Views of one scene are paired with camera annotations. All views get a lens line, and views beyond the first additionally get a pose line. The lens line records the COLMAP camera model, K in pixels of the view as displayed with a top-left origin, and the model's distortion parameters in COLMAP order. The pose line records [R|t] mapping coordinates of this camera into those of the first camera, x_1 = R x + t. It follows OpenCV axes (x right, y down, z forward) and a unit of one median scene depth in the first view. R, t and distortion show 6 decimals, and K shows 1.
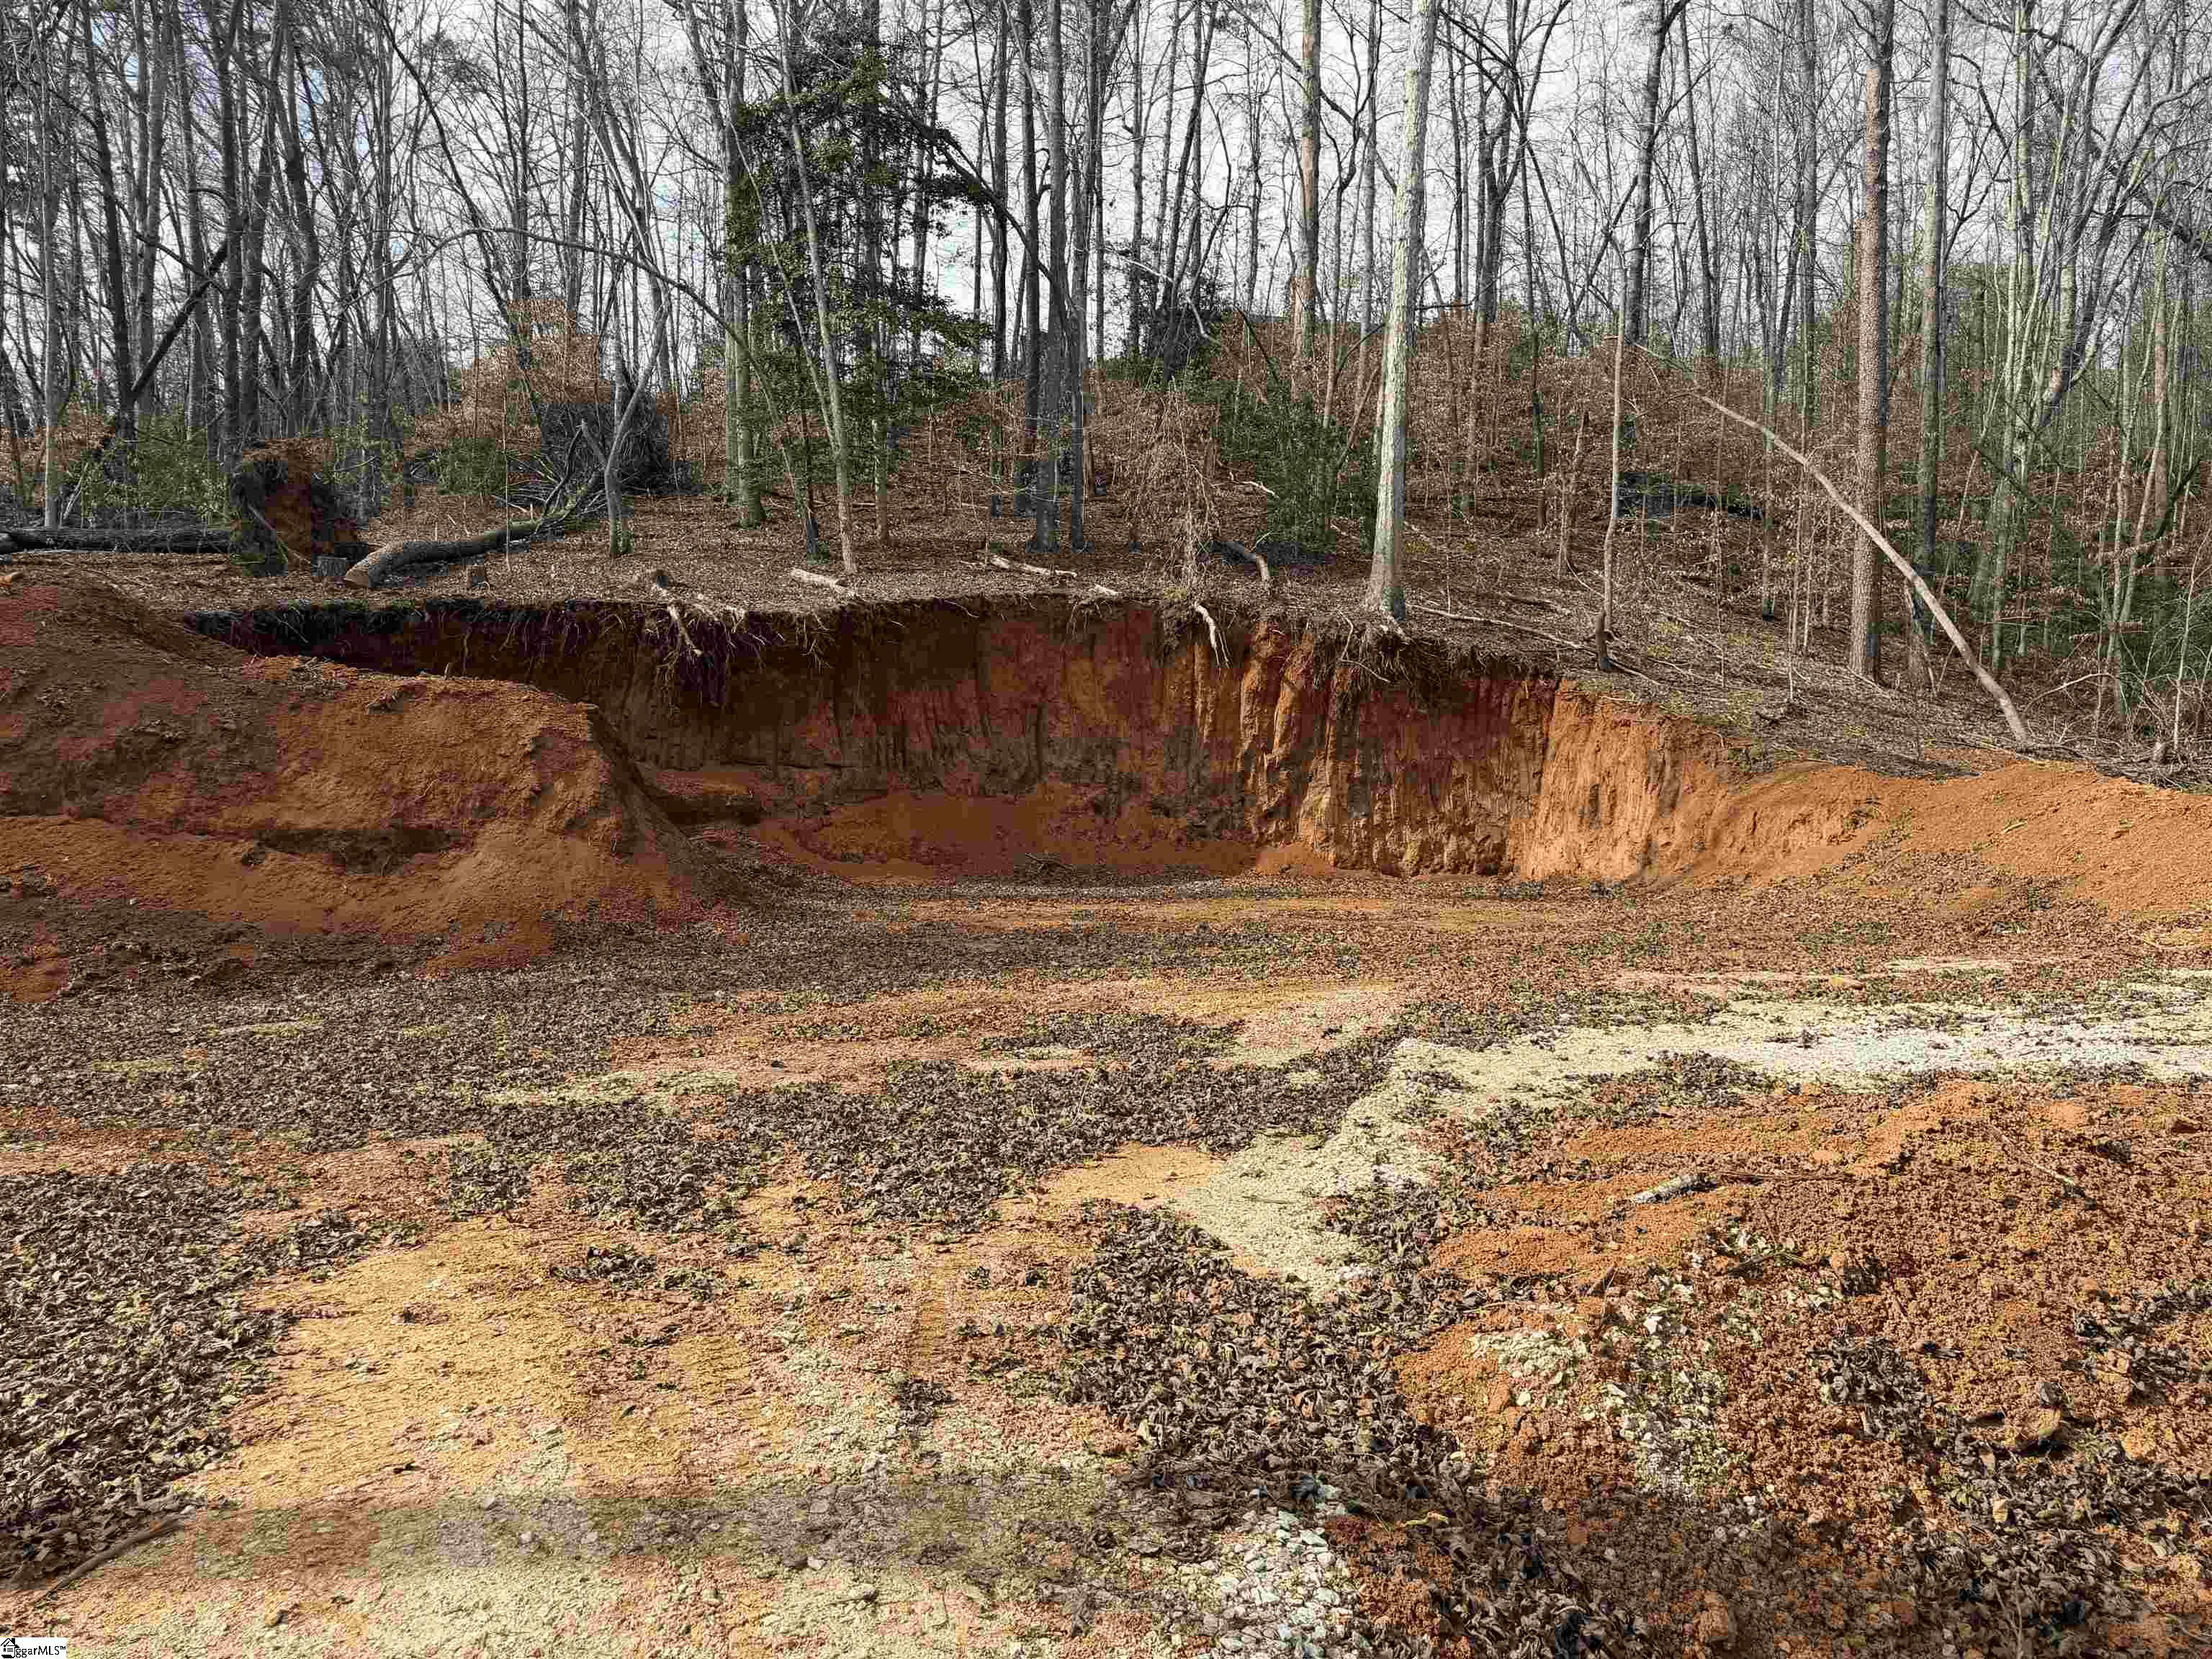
lens RADIAL K [[1548.1, 0, 1106.7], [0, 1548.1, 839.4], [0, 0, 1]] dist [0.086850, -0.099542]
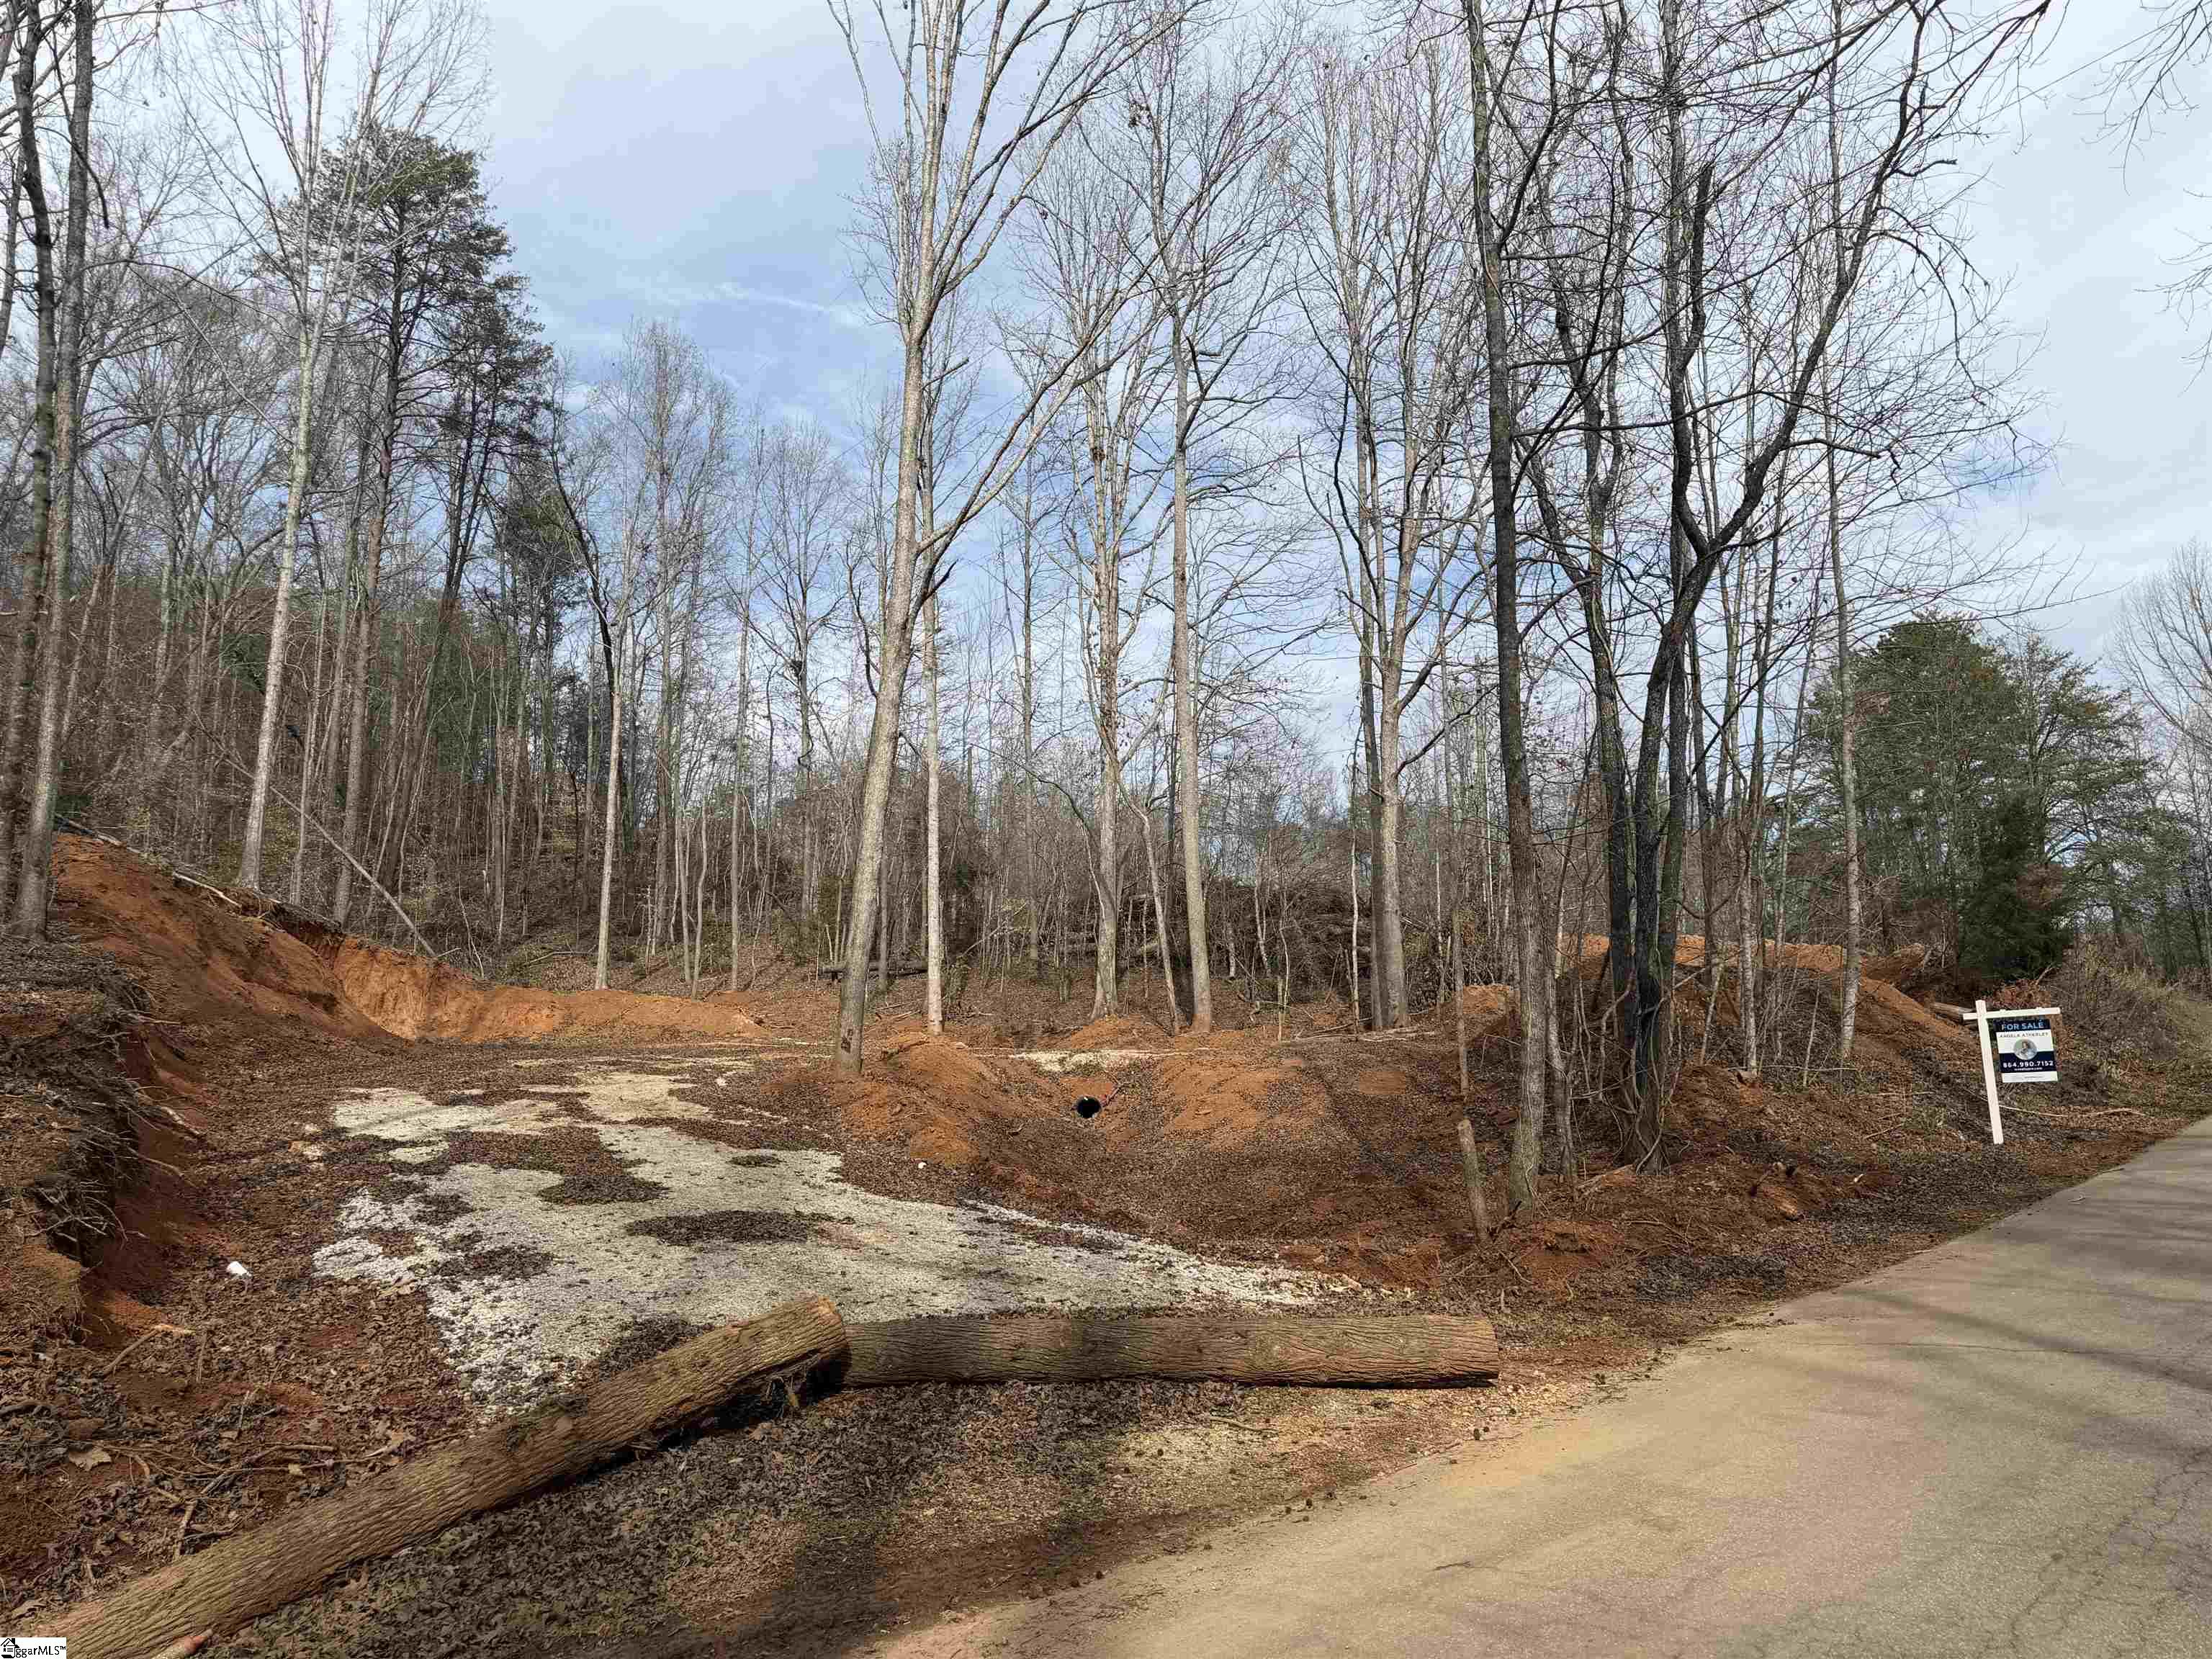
lens RADIAL K [[1541.1, 0, 1106.0], [0, 1541.1, 829.5], [0, 0, 1]] dist [0.086537, -0.099456]
pose [[0.183473, 0.131160, 0.974235, -1.676359], [0.023911, 0.990170, -0.137808, 0.063548], [-0.982734, 0.048579, 0.178533, -0.315779]]
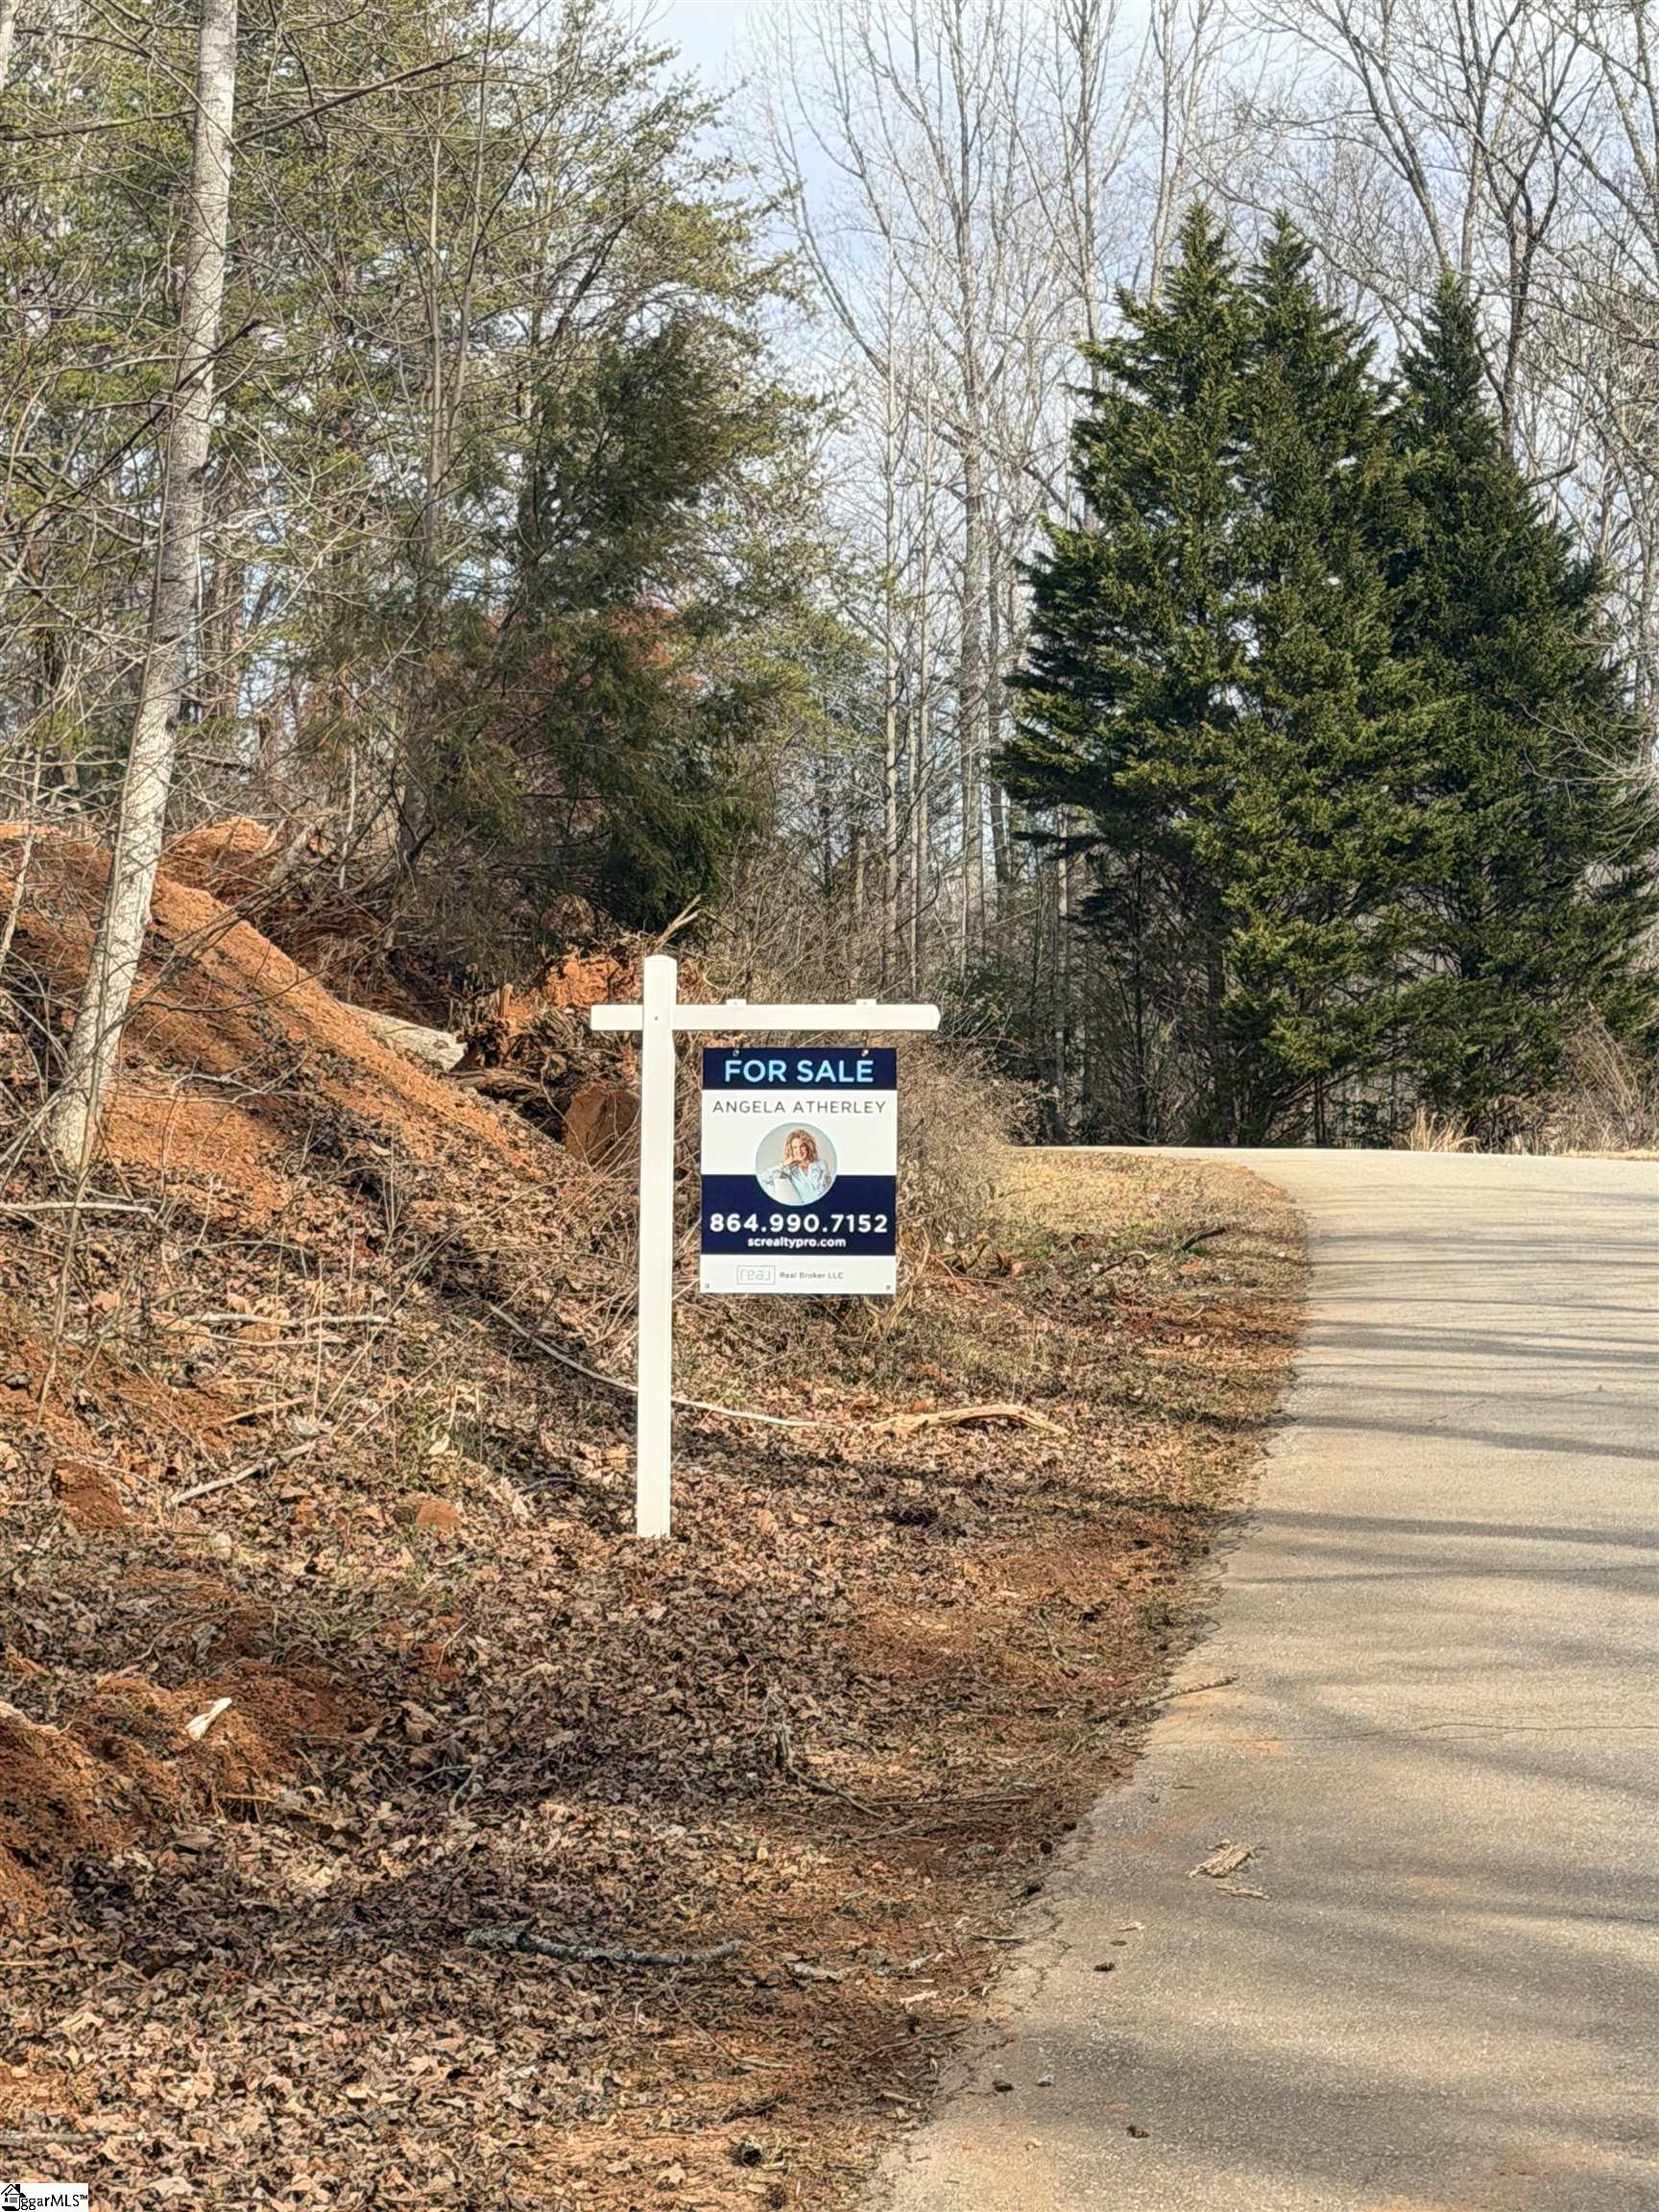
lens RADIAL K [[4860.9, 0, 829.5], [0, 4860.9, 1106.0], [0, 0, 1]] dist [0.090873, 0.430521]
pose [[-0.432717, -0.005897, 0.901511, -1.297790], [-0.041246, 0.999061, -0.013262, 0.078256], [-0.900586, -0.042922, -0.432554, -0.374661]]
